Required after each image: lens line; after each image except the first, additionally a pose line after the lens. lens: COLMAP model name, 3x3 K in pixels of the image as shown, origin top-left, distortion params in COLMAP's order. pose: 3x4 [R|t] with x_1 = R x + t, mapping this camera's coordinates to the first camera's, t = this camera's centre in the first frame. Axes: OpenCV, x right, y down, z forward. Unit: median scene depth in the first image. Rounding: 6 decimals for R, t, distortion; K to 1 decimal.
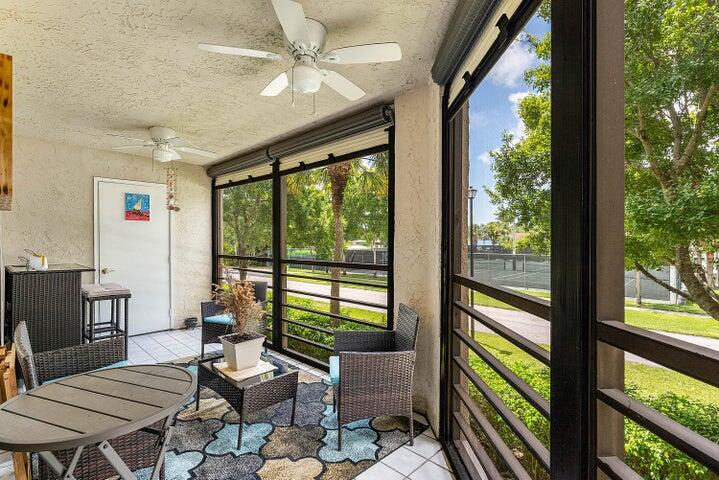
lens RADIAL K [[346.3, 0, 359.8], [0, 346.3, 241.6], [0, 0, 1]] dist [-0.000671, 0.000139]
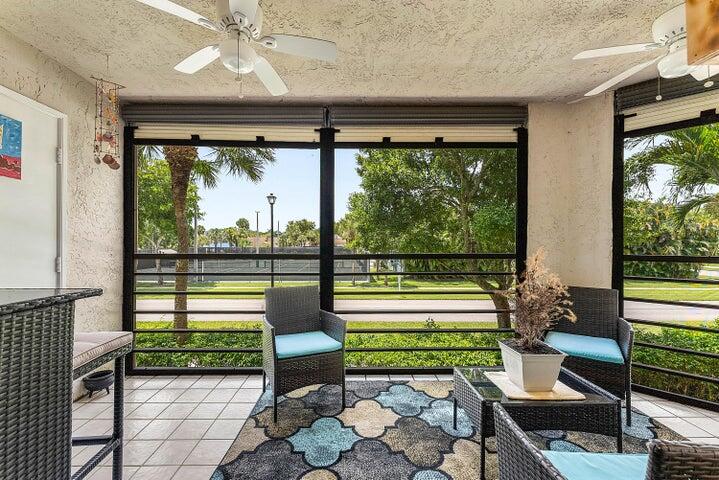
lens RADIAL K [[293.0, 0, 357.6], [0, 293.0, 238.7], [0, 0, 1]] dist [0.002603, -0.000054]
pose [[0.707684, 0.012274, 0.706422, -0.583485], [0.001056, 0.999830, -0.018430, 0.024521], [-0.706528, 0.013788, 0.707551, 0.440565]]
